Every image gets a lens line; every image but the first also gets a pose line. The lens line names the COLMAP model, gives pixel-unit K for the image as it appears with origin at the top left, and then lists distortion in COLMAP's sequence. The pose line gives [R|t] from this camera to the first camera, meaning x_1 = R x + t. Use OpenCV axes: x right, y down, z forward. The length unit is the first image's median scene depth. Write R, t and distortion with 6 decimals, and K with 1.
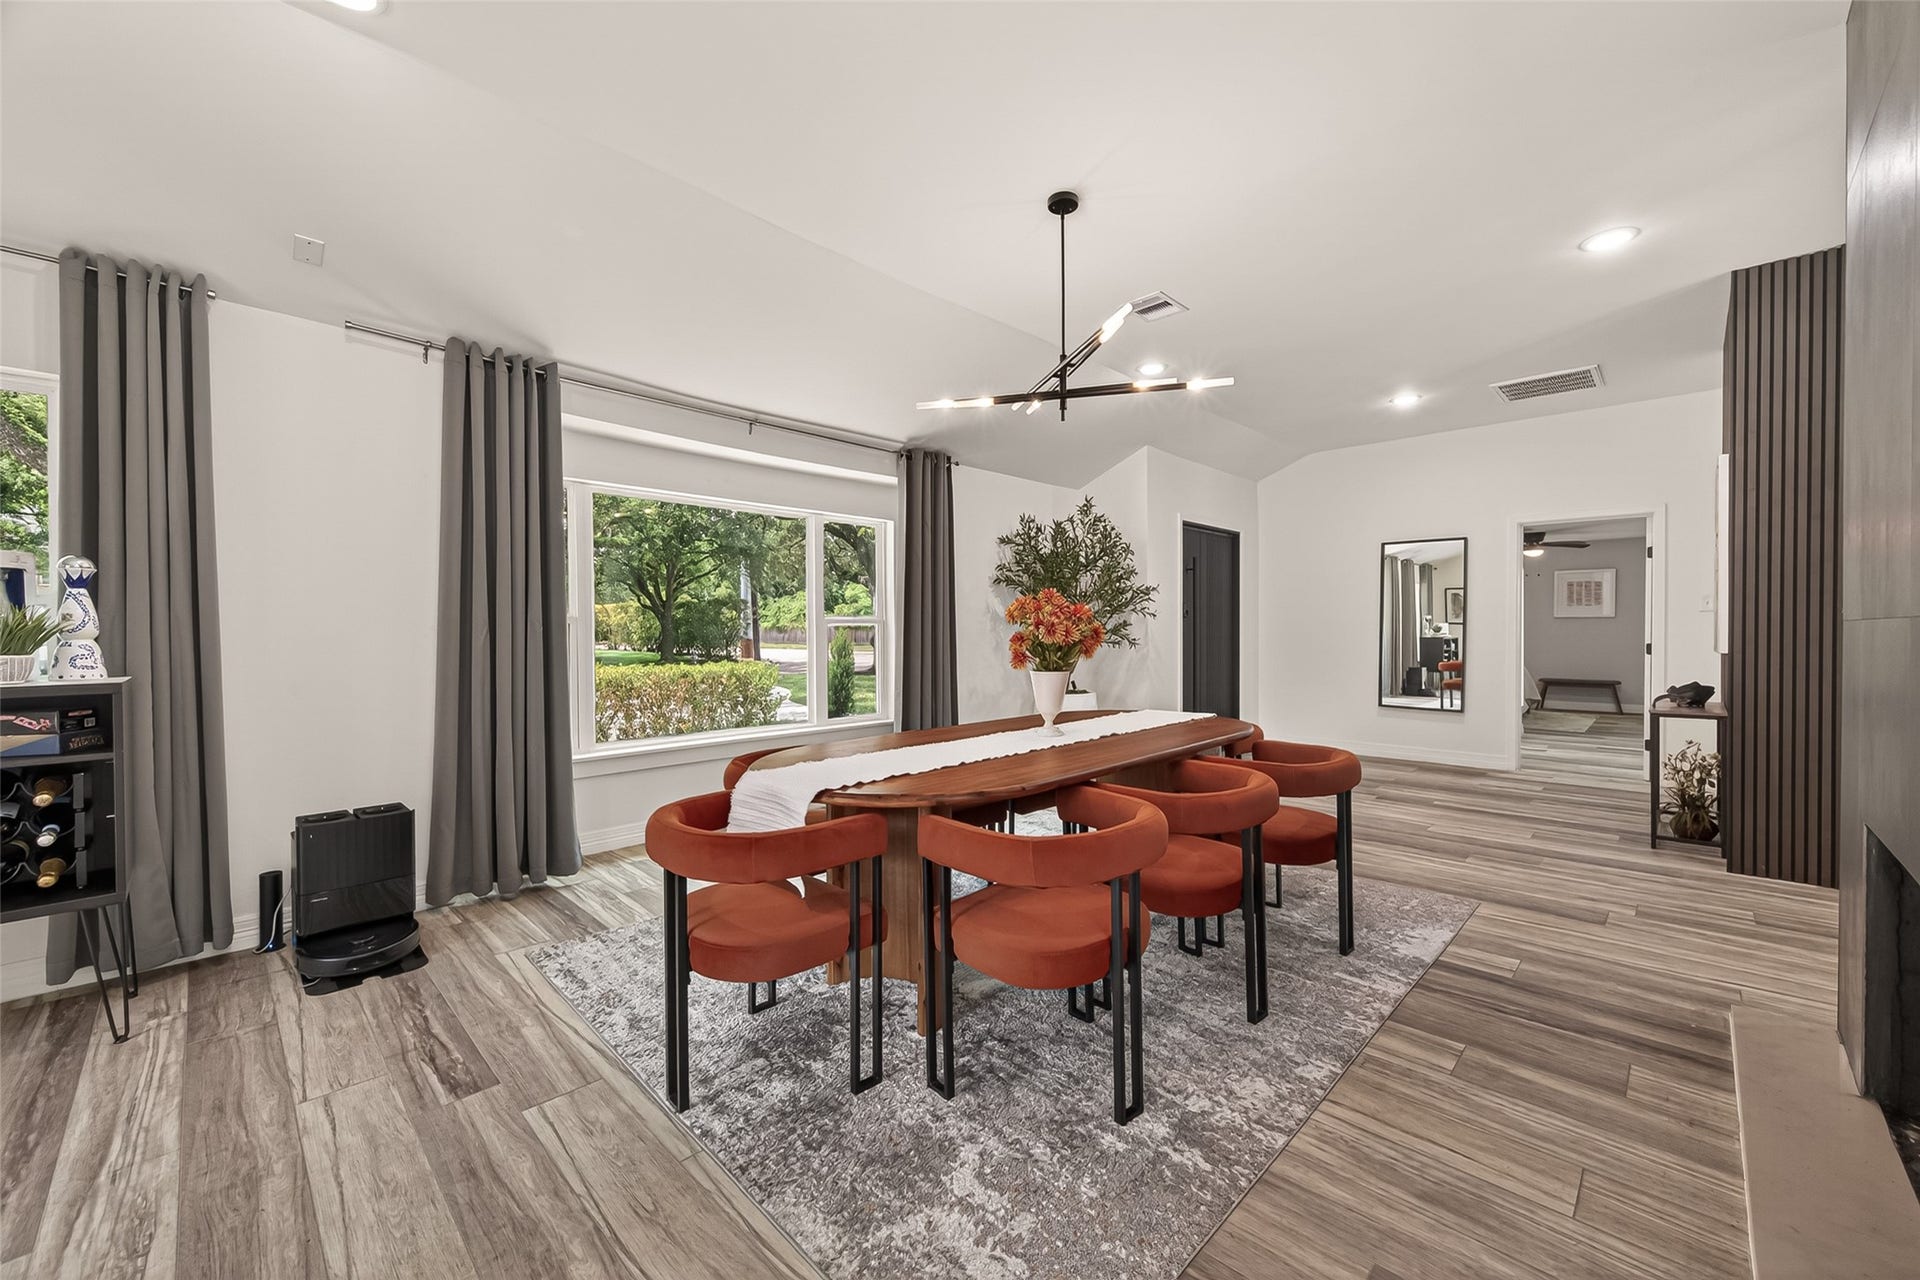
lens RADIAL K [[750.2, 0, 967.9], [0, 750.2, 639.6], [0, 0, 1]] dist [0.000705, 0.000017]
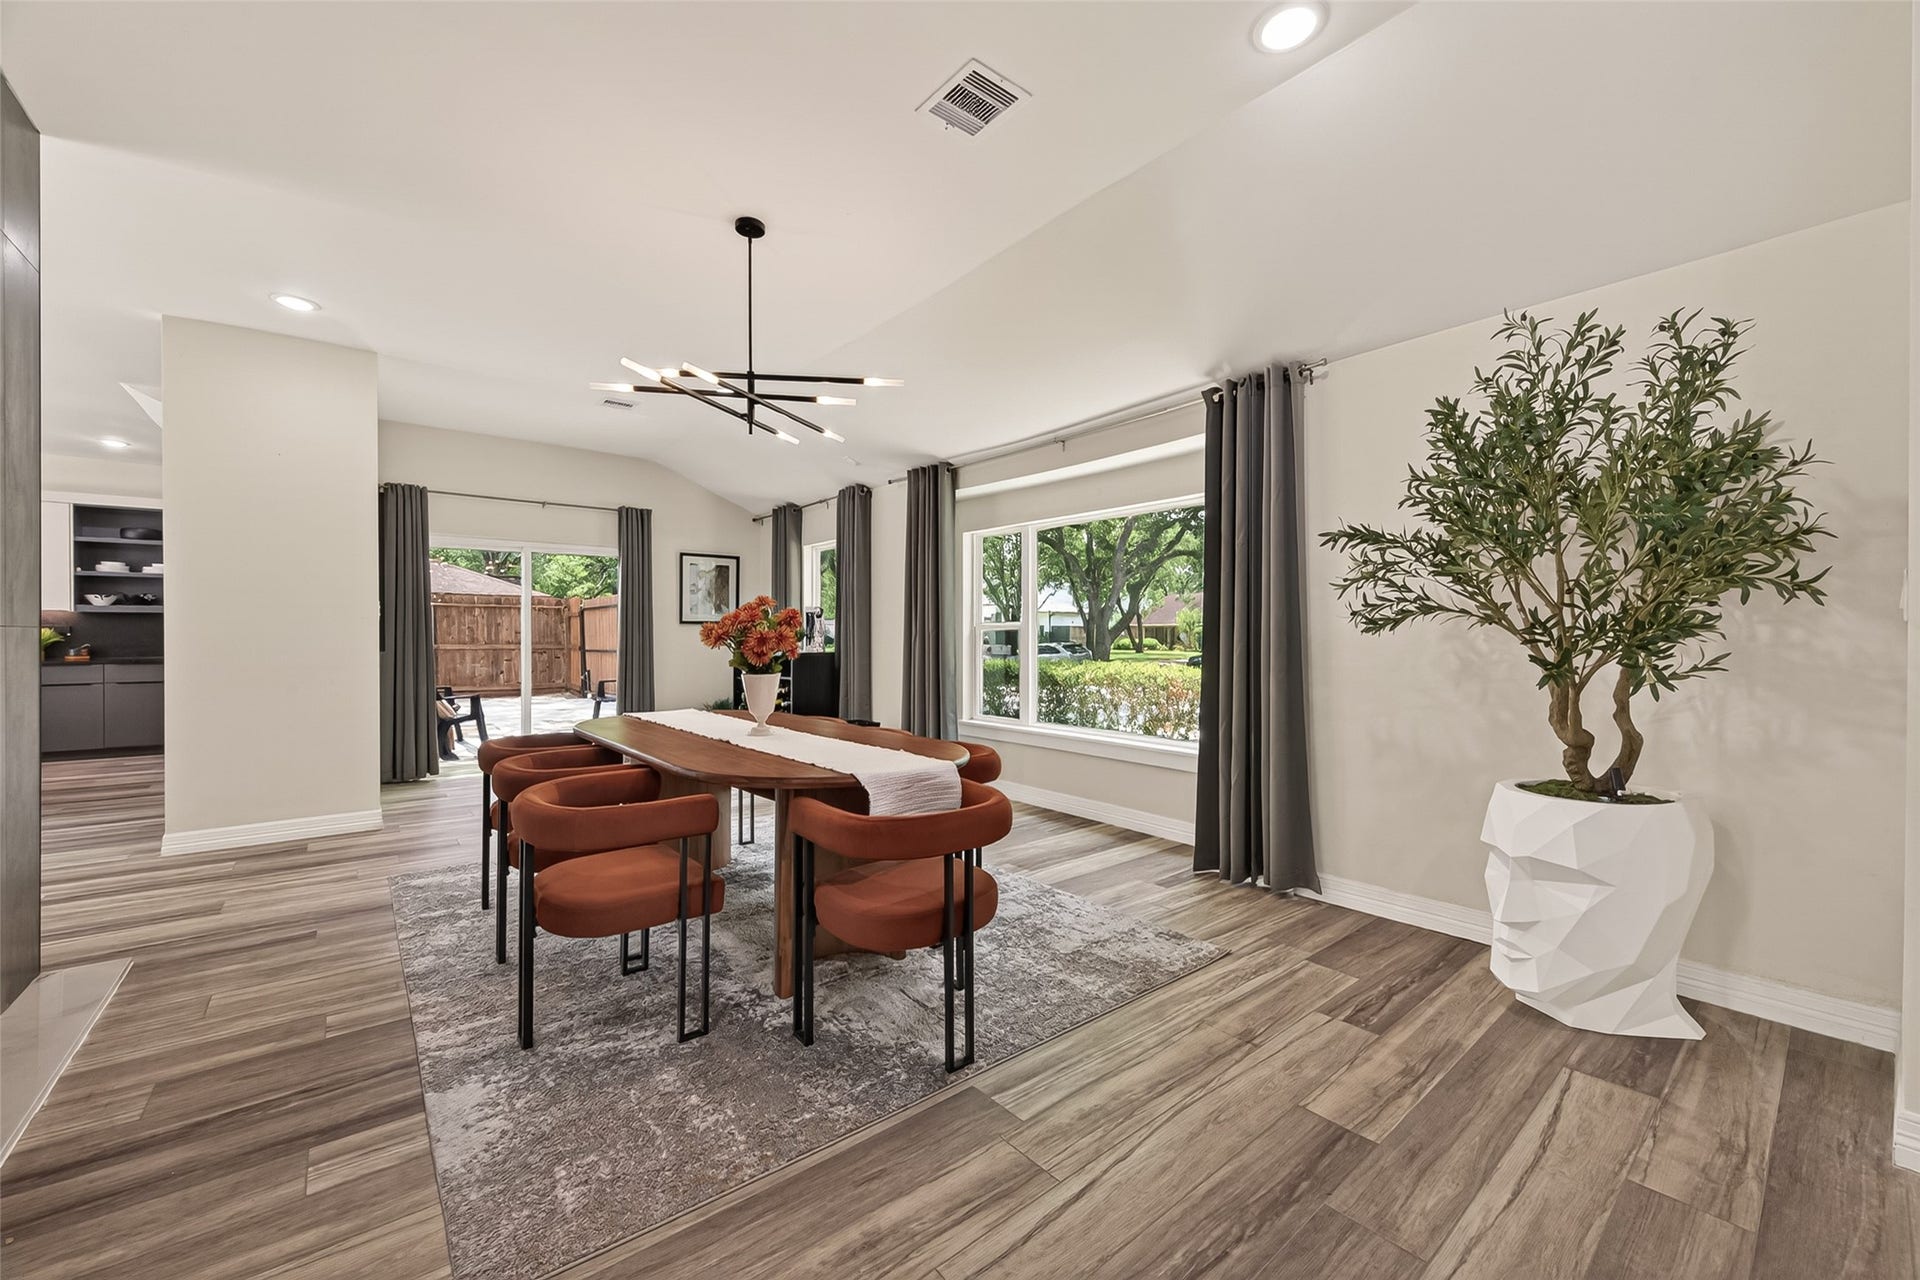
lens RADIAL K [[750.2, 0, 971.5], [0, 750.2, 637.7], [0, 0, 1]] dist [0.000705, 0.000017]
pose [[-0.102713, 0.009322, -0.994667, 1.668950], [-0.012207, 0.999869, 0.010631, -0.036579], [0.994636, 0.013234, -0.102586, 2.075609]]
